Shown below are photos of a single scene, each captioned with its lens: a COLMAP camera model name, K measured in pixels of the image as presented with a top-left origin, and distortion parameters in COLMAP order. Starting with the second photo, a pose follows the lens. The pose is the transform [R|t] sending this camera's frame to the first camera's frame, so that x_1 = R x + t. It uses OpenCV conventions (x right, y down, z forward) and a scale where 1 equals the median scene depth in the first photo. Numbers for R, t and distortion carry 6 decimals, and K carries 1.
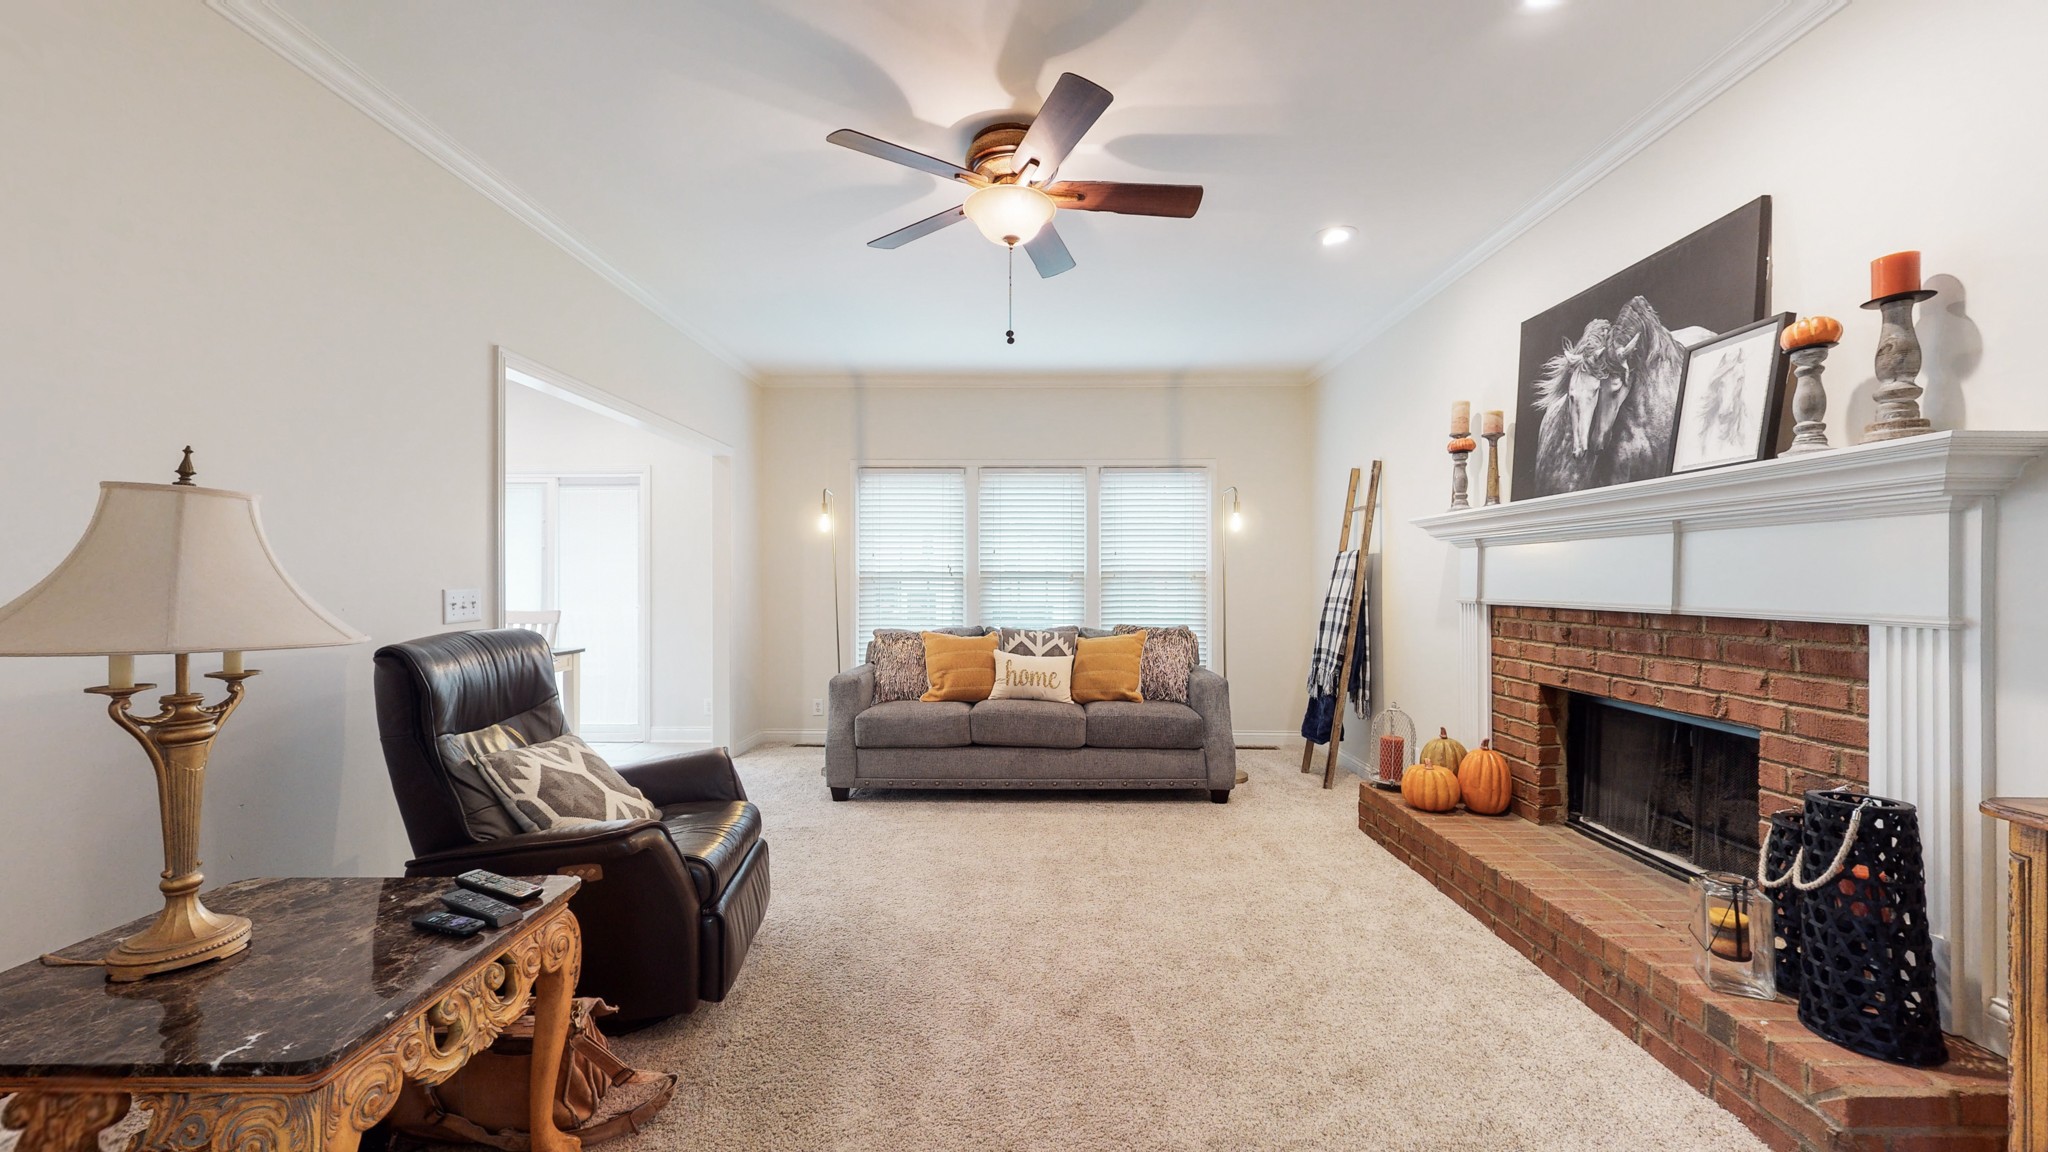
lens RADIAL K [[753.1, 0, 1022.0], [0, 753.1, 575.2], [0, 0, 1]] dist [0.001193, -0.000564]
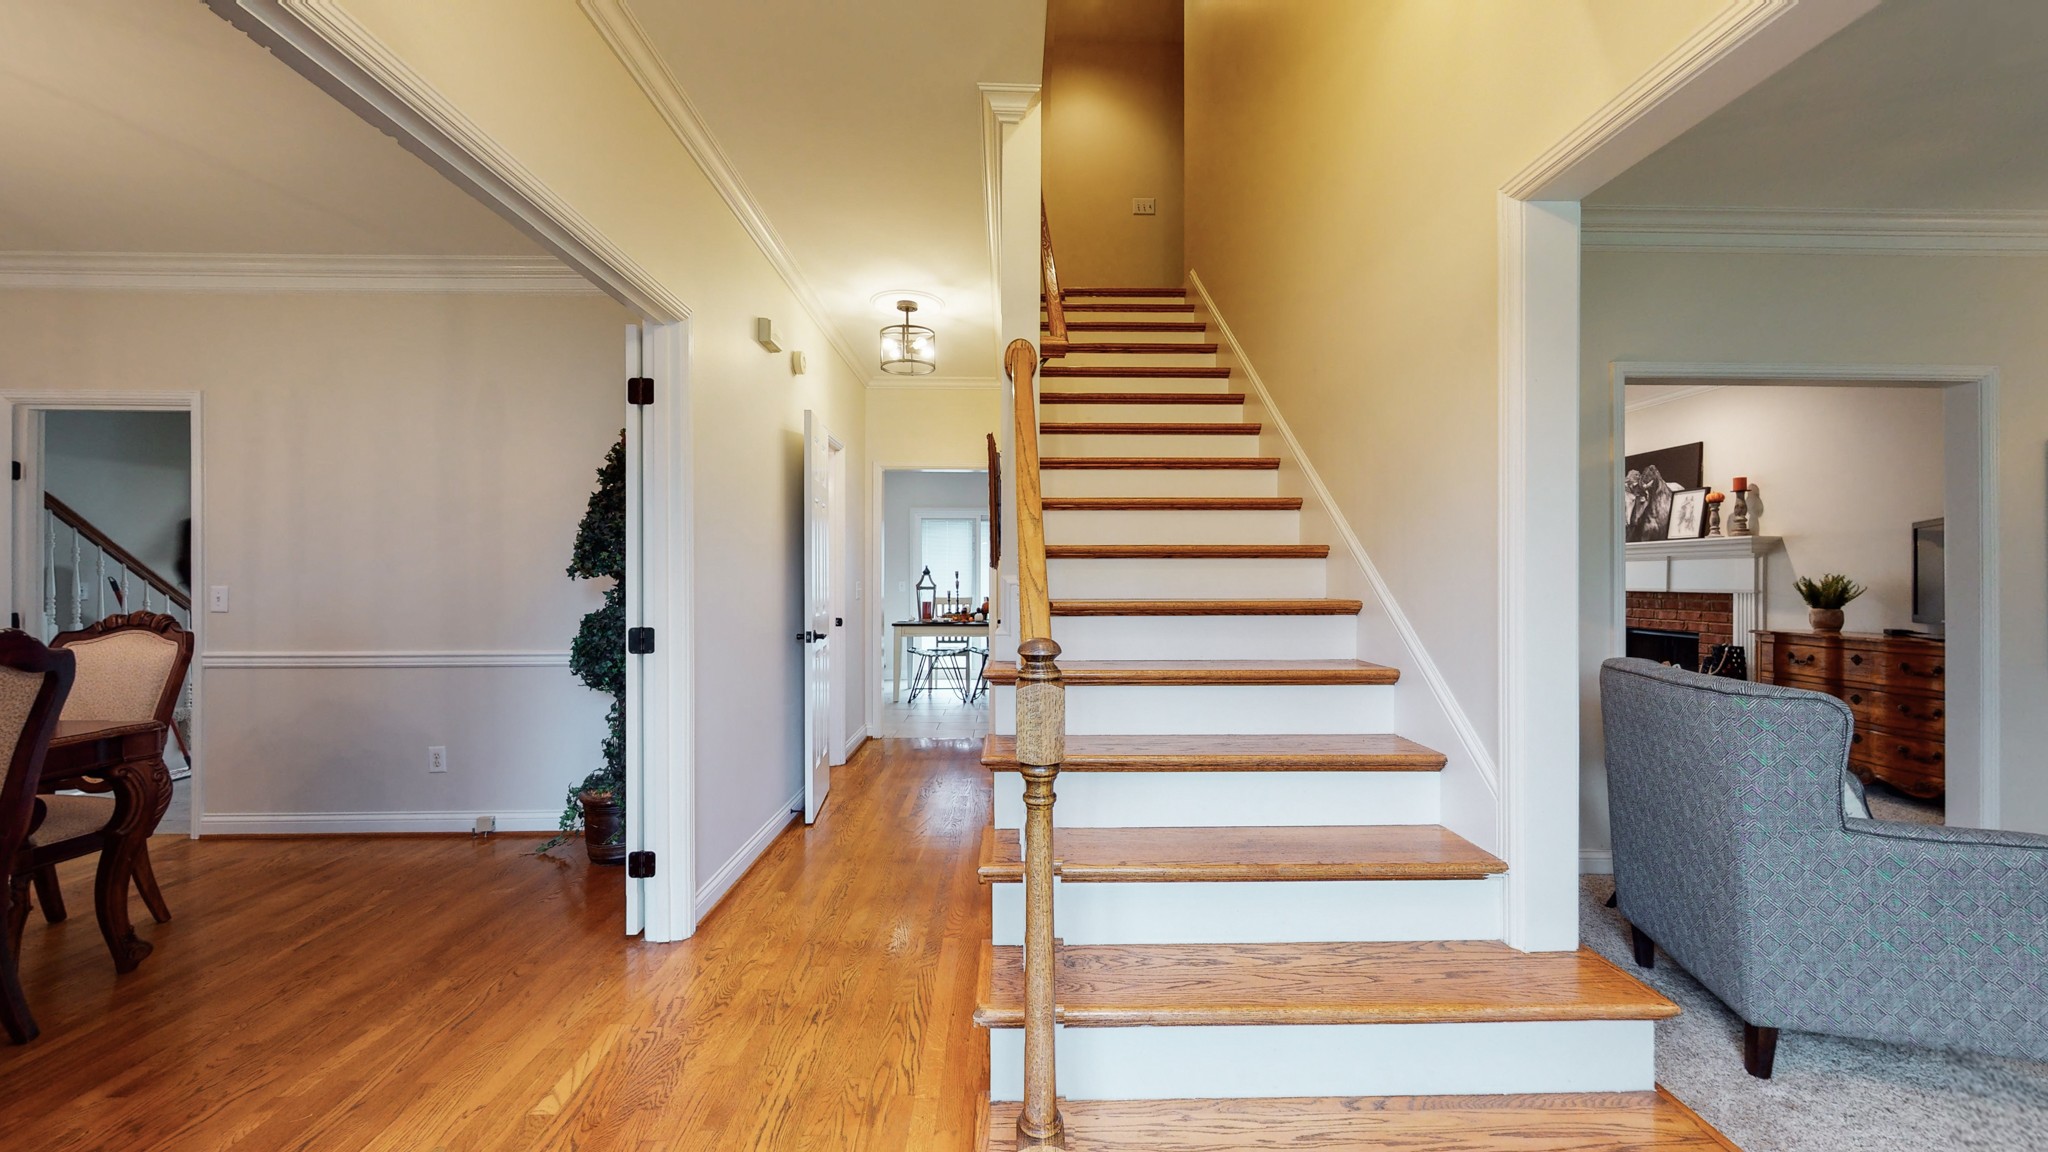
lens RADIAL K [[753.1, 0, 1026.0], [0, 753.1, 580.8], [0, 0, 1]] dist [0.001193, -0.000564]
pose [[0.998911, -0.005929, 0.046287, -1.625465], [0.005625, 0.999962, 0.006679, -0.018173], [-0.046325, -0.006412, 0.998906, -1.657190]]
